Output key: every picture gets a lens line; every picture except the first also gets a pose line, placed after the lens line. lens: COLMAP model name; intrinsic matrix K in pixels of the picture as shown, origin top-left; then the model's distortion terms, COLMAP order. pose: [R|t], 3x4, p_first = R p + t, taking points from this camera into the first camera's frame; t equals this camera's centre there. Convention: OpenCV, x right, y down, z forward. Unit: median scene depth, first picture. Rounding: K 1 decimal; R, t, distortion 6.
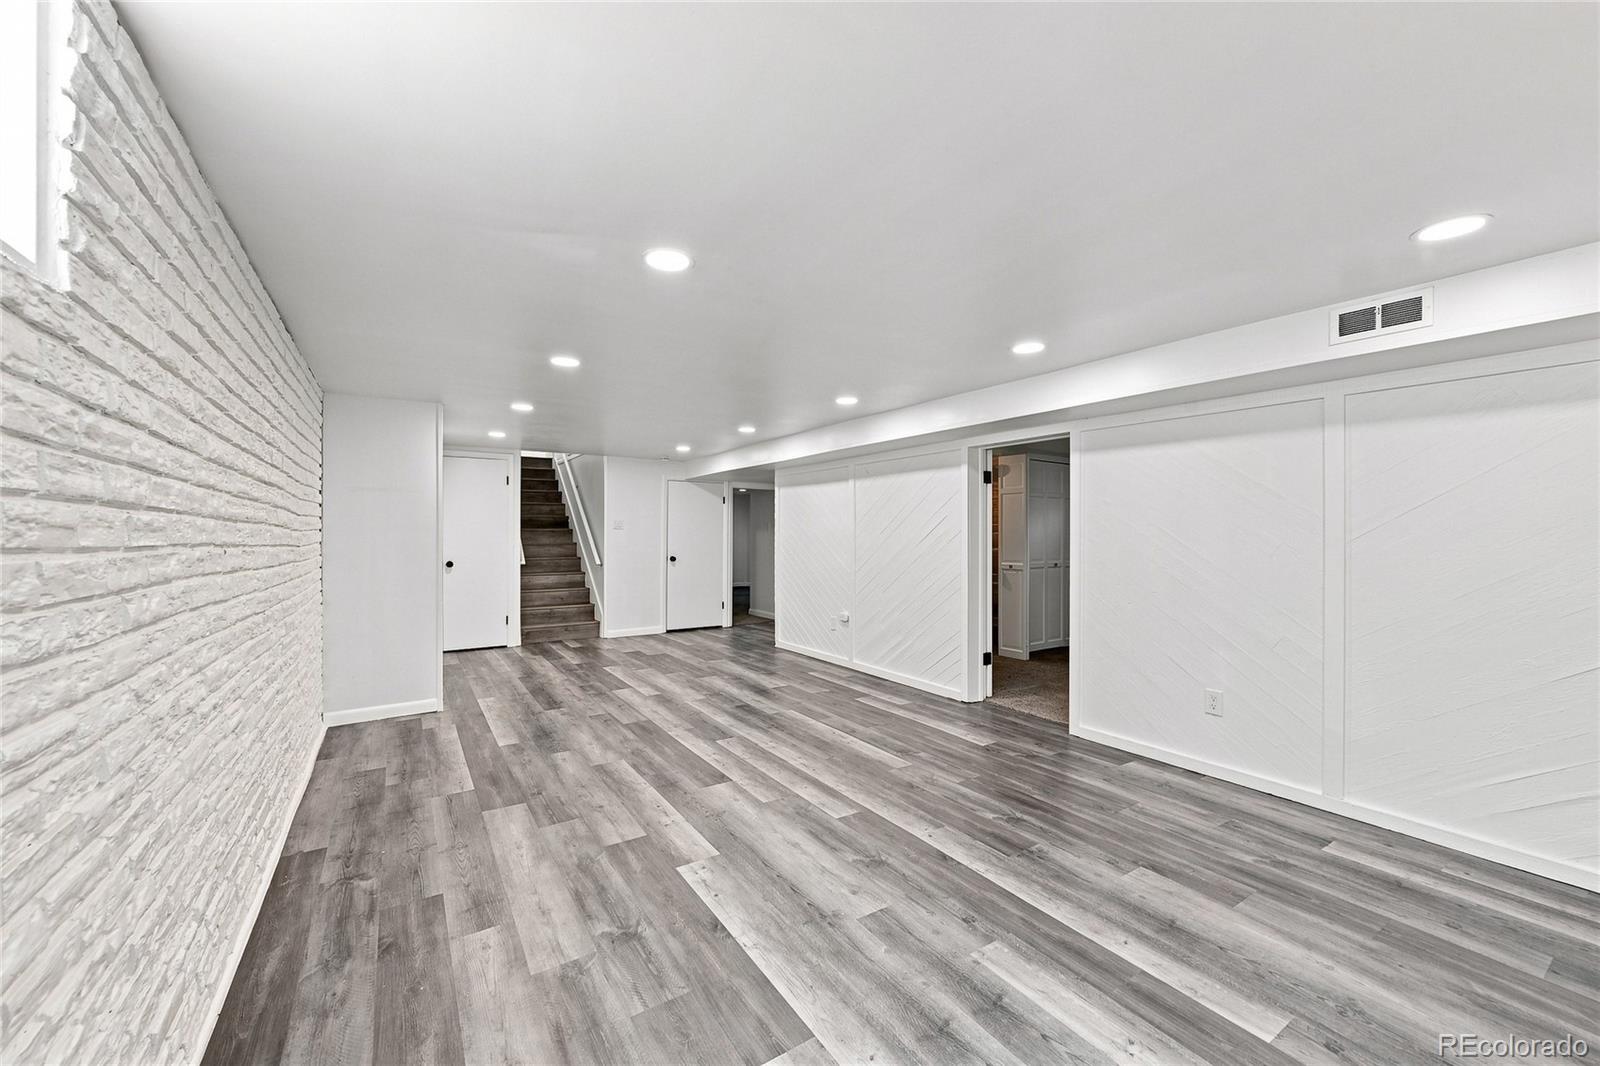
lens RADIAL K [[631.1, 0, 799.2], [0, 631.1, 534.0], [0, 0, 1]] dist [0.000229, 0.000410]
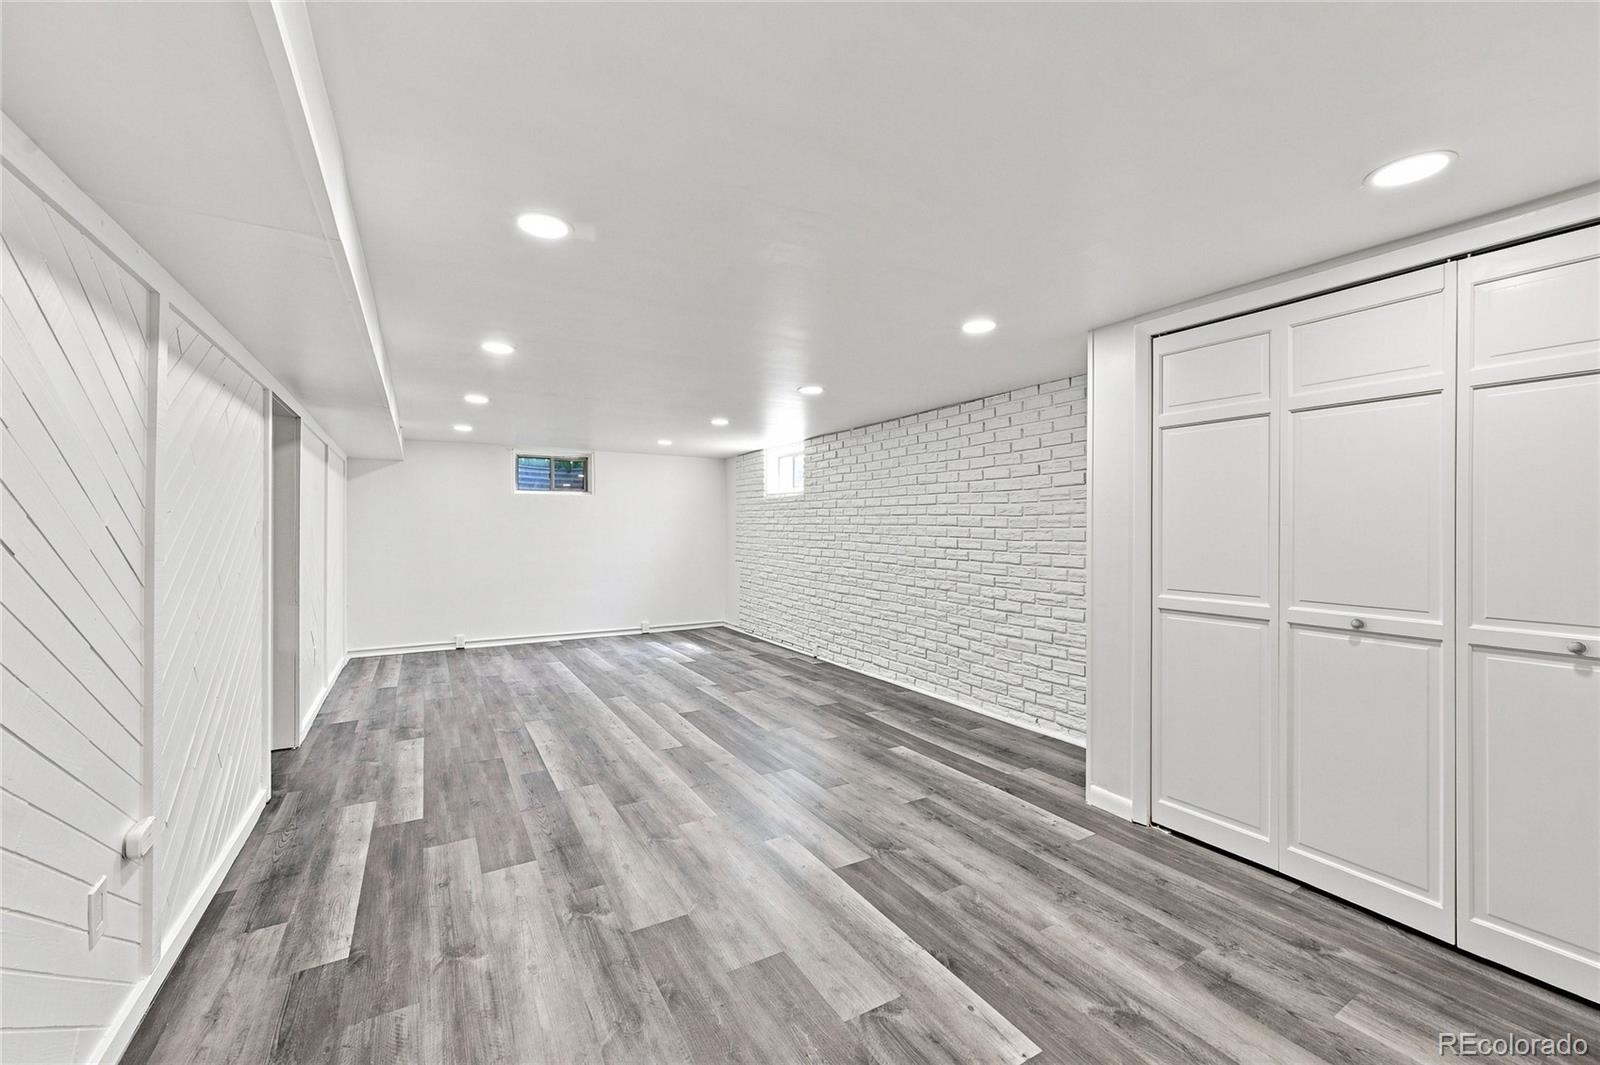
lens RADIAL K [[631.1, 0, 801.1], [0, 631.1, 527.9], [0, 0, 1]] dist [0.000229, 0.000410]
pose [[-0.999469, -0.001316, 0.032565, -0.347968], [-0.001344, 0.999999, -0.000850, -0.002637], [-0.032564, -0.000893, -0.999469, 1.983536]]
